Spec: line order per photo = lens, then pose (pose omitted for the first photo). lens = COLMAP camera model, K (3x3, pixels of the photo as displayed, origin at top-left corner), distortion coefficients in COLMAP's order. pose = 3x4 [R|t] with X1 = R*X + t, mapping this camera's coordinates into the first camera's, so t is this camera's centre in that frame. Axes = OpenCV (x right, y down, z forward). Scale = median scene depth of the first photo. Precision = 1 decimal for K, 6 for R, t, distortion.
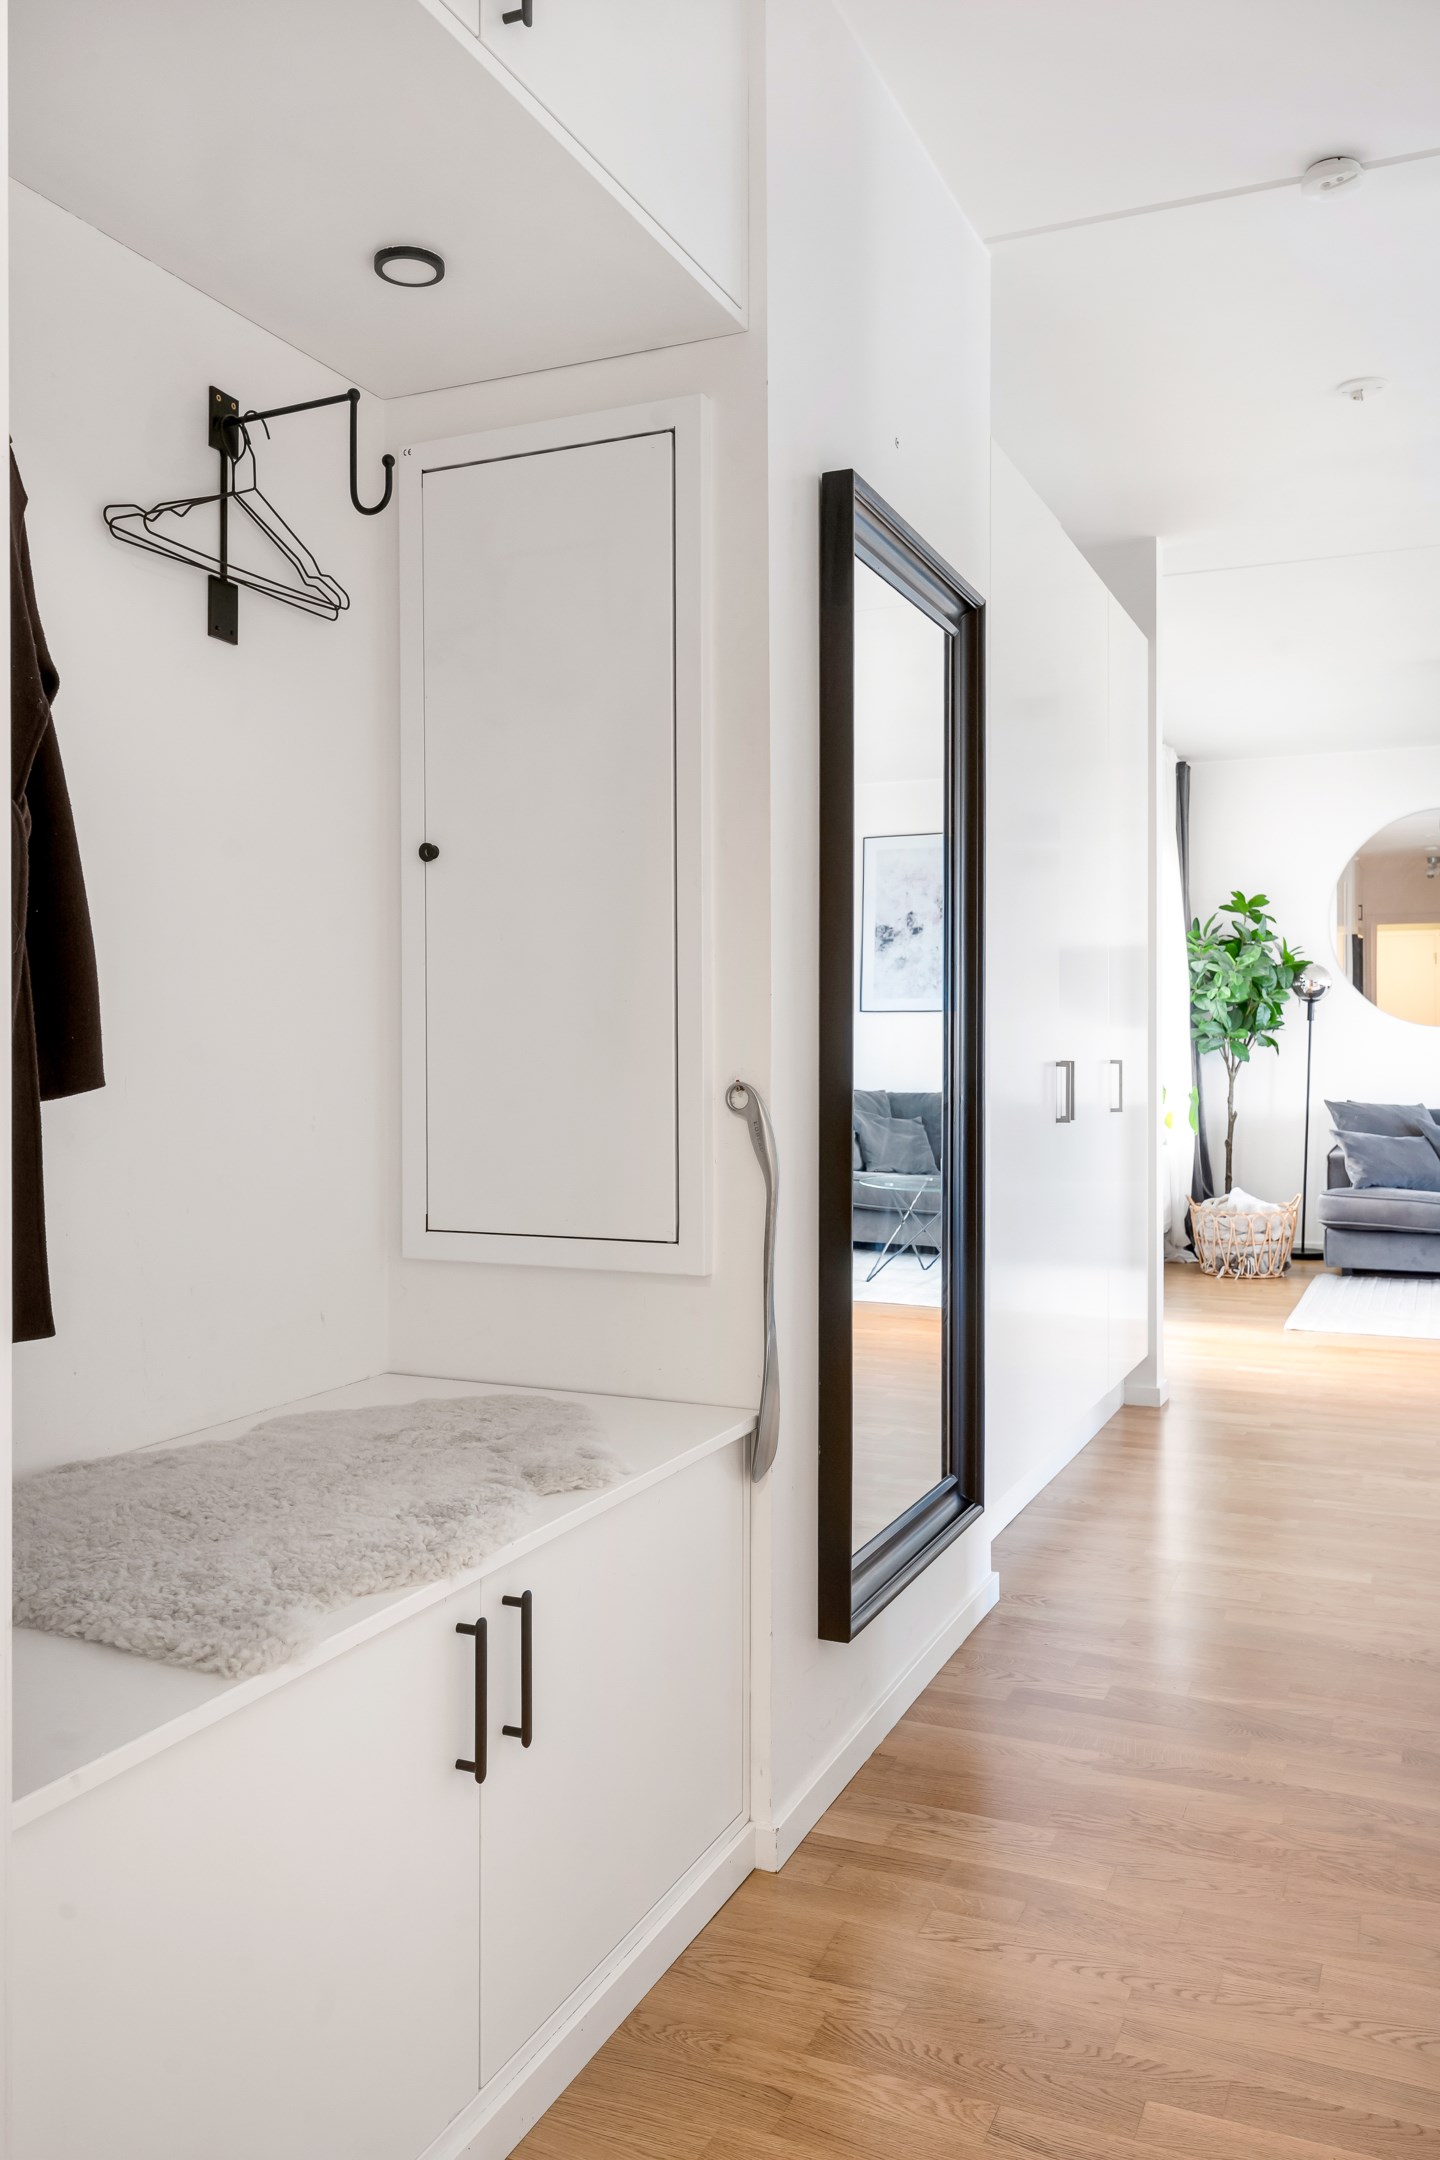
lens RADIAL K [[1653.2, 0, 721.1], [0, 1653.2, 1067.1], [0, 0, 1]] dist [-0.007410, -0.000073]
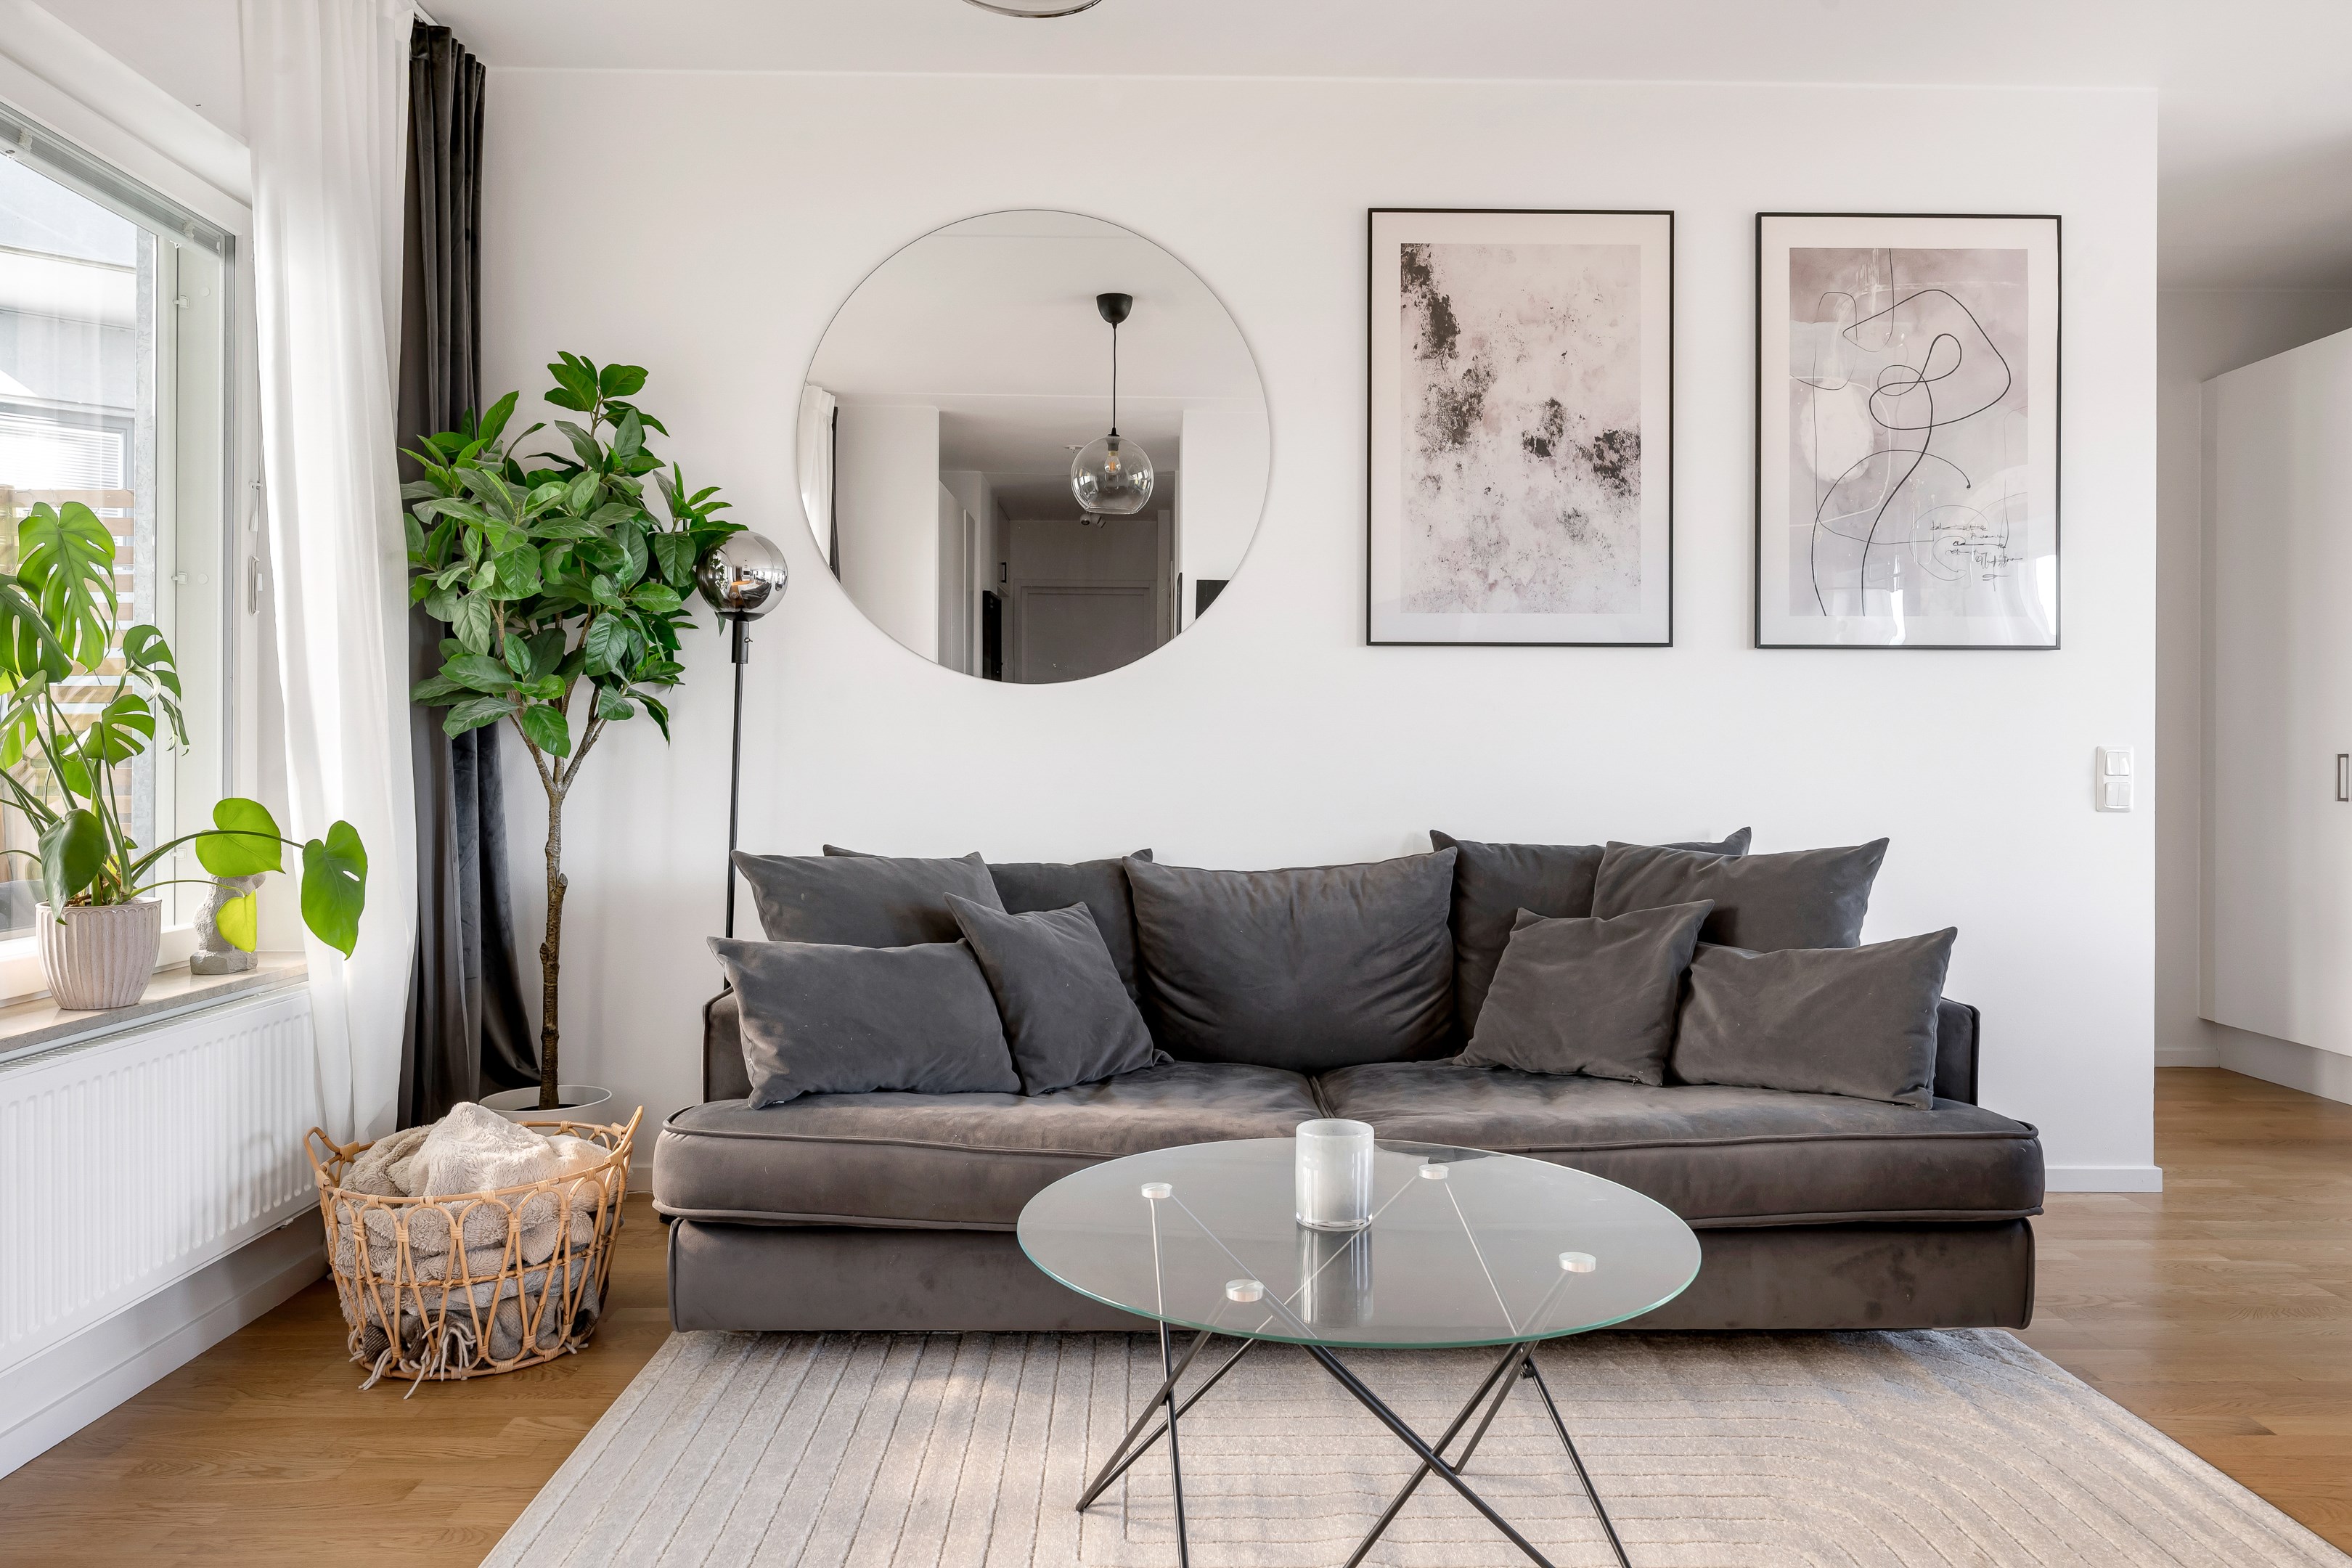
lens RADIAL K [[1800.1, 0, 1176.0], [0, 1800.1, 780.5], [0, 0, 1]] dist [-0.007410, -0.000073]
pose [[0.906016, 0.001944, 0.423240, 0.295239], [-0.003683, 0.999988, 0.003289, 0.000622], [-0.423228, -0.004539, 0.906012, 0.594655]]
